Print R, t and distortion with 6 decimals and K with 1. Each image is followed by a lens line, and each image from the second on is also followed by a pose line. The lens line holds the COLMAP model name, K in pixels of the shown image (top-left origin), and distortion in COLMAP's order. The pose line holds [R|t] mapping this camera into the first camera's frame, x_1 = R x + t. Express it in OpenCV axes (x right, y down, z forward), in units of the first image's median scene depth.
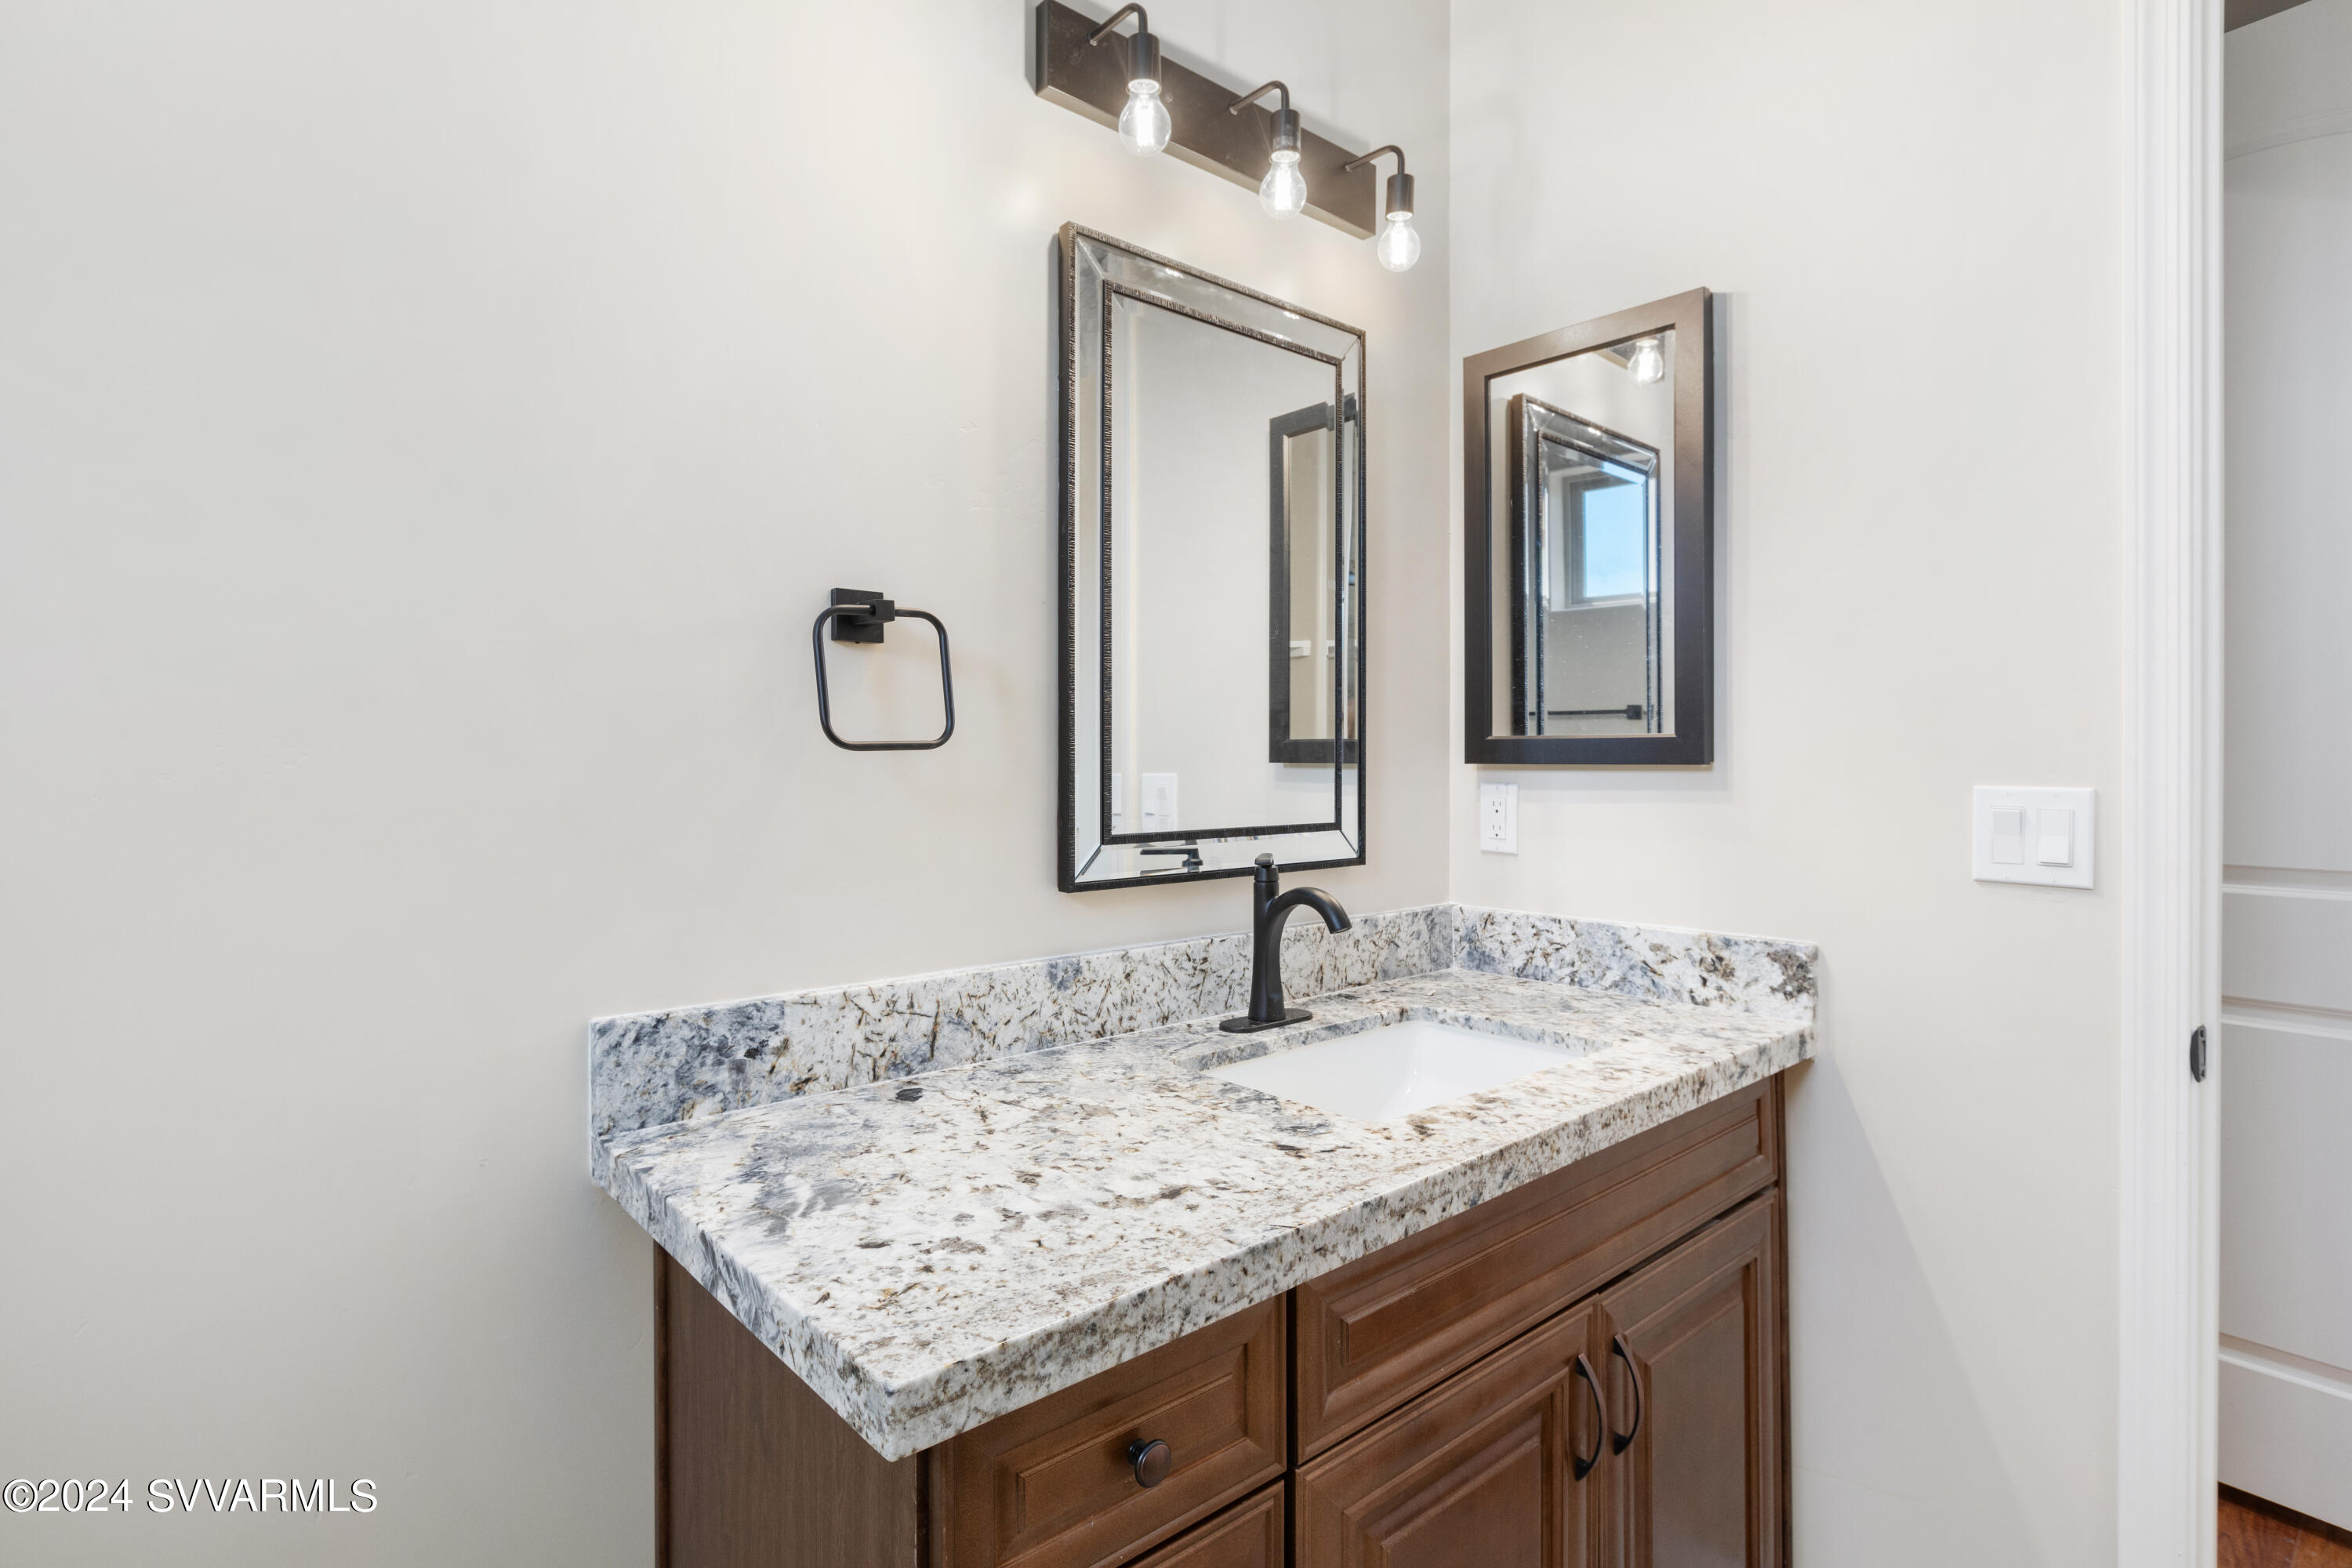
lens RADIAL K [[1145.2, 0, 1168.2], [0, 1145.2, 774.3], [0, 0, 1]] dist [-0.004247, 0.000062]
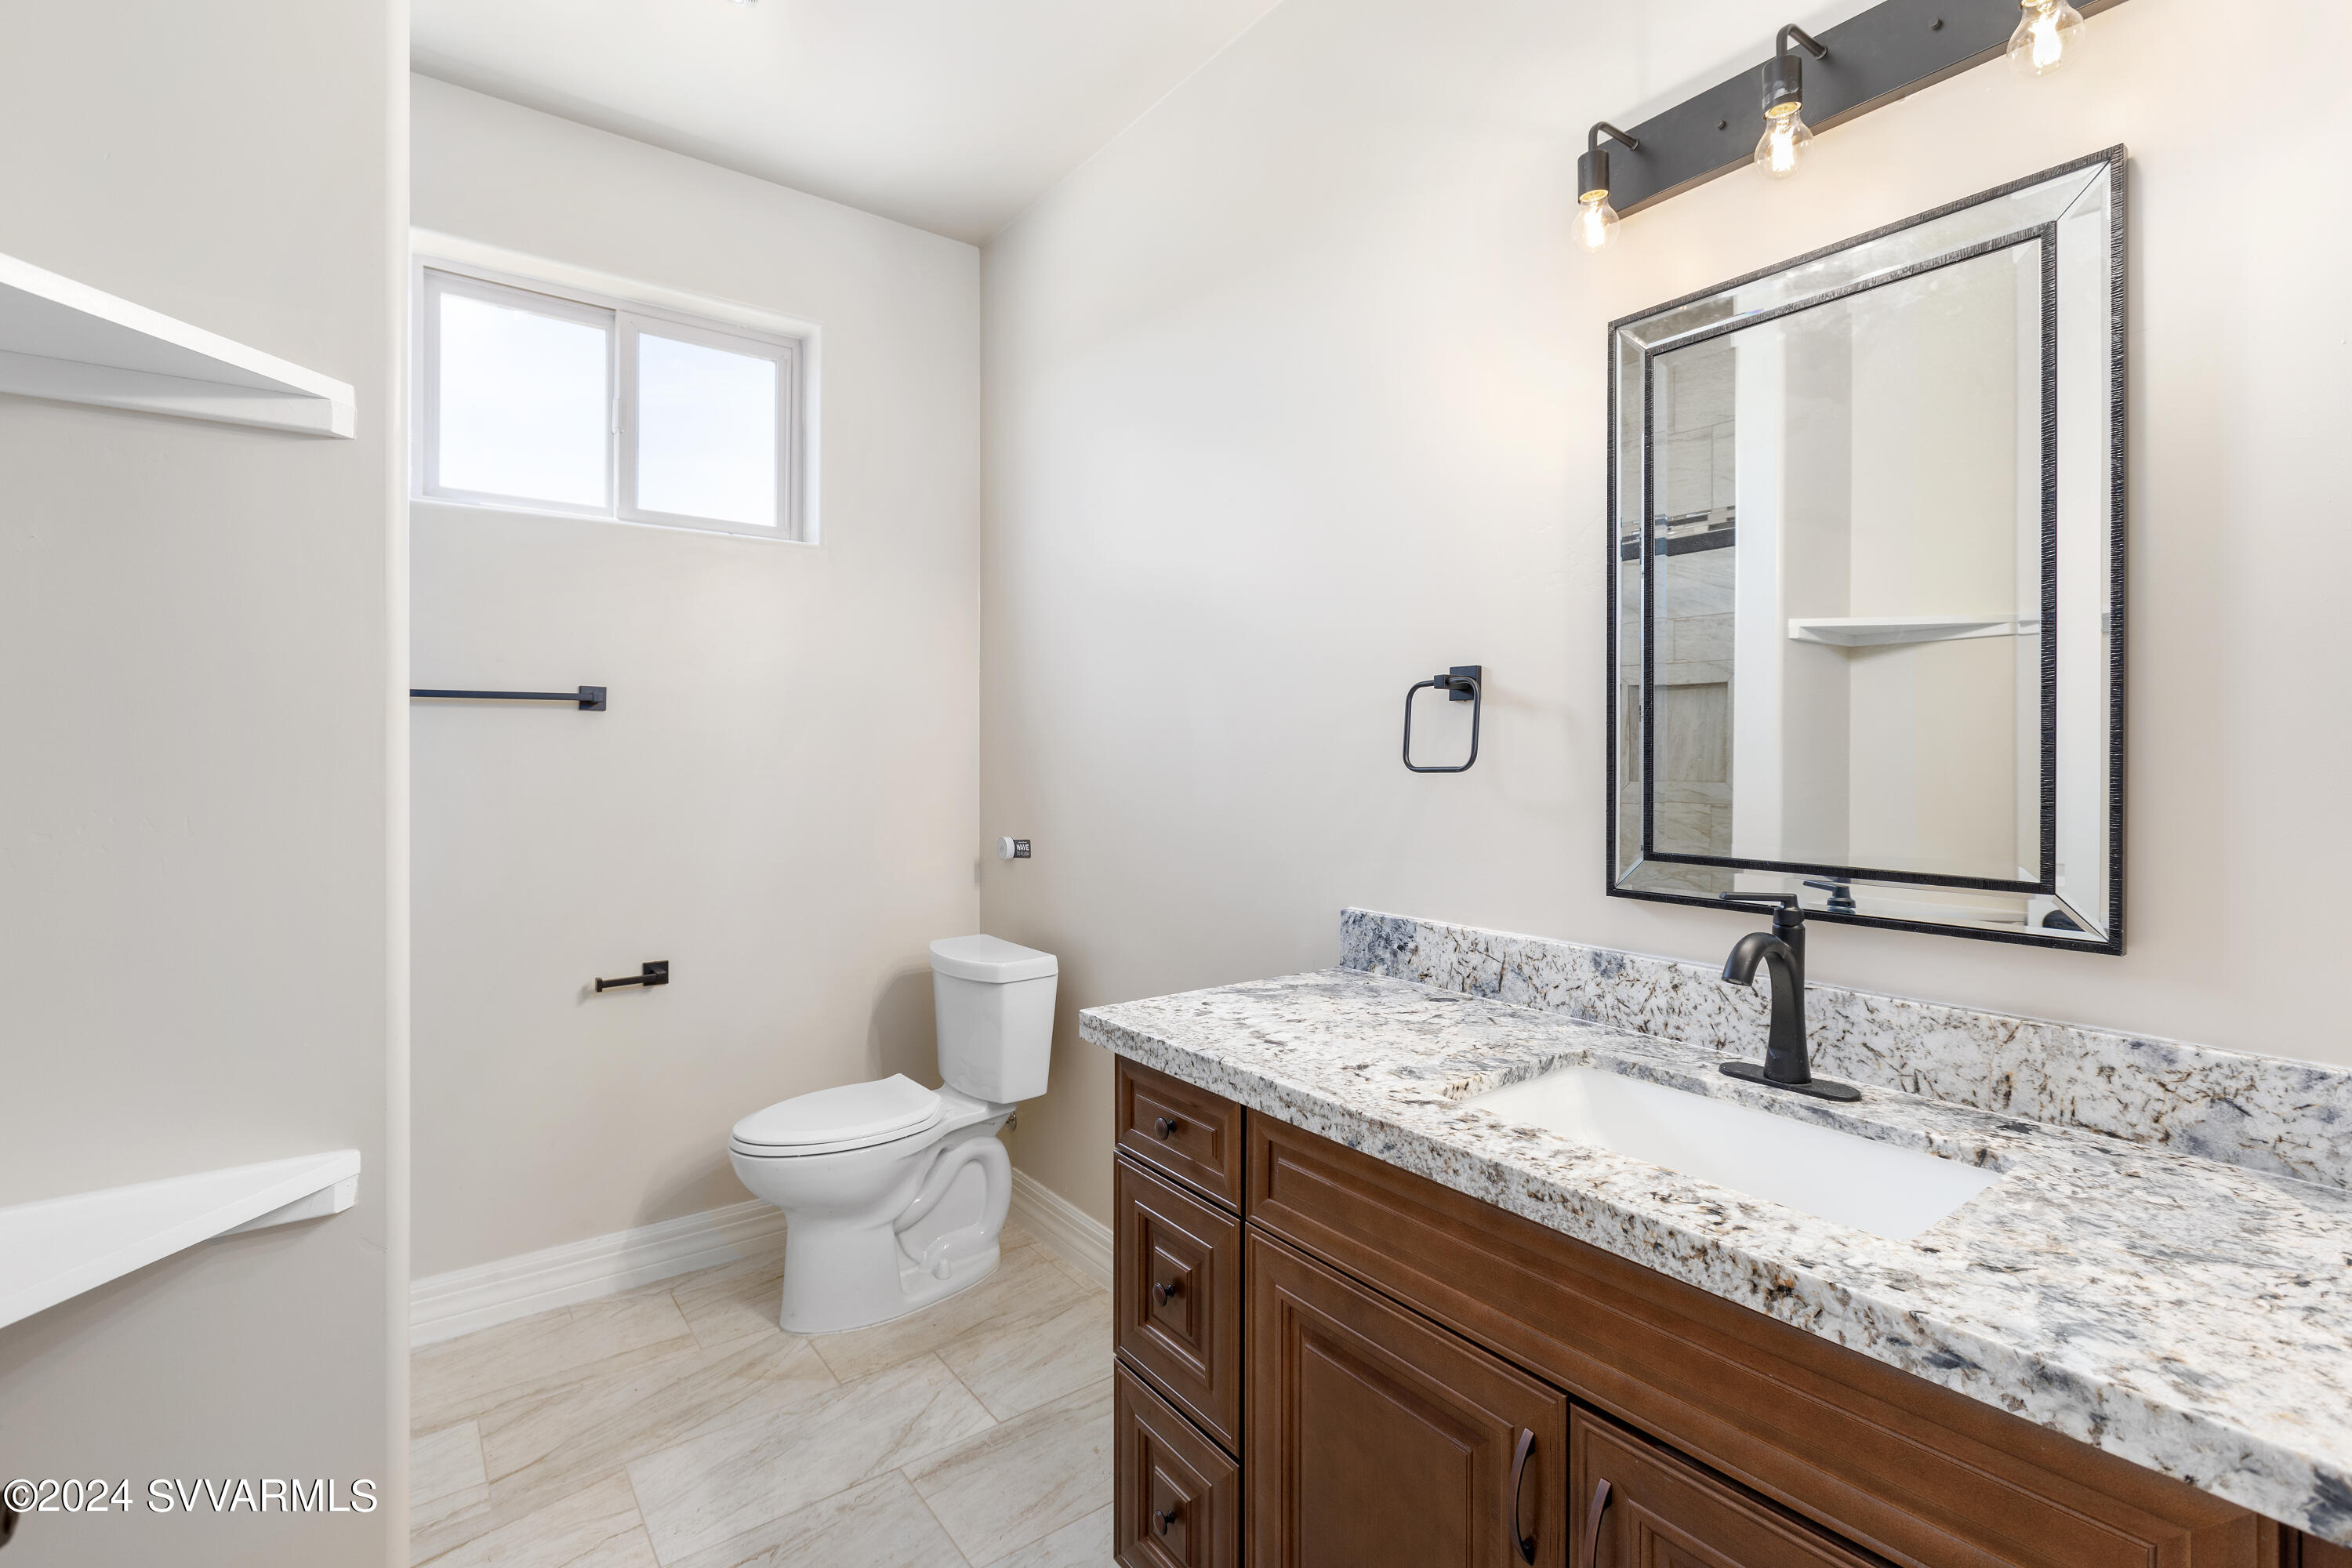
lens RADIAL K [[1037.8, 0, 1168.0], [0, 1037.8, 763.3], [0, 0, 1]] dist [0.006222, 0.000918]
pose [[-0.061647, 0.008518, -0.998062, 1.143288], [-0.014402, 0.999852, 0.009423, -0.040876], [0.997994, 0.014955, -0.061516, 0.699440]]
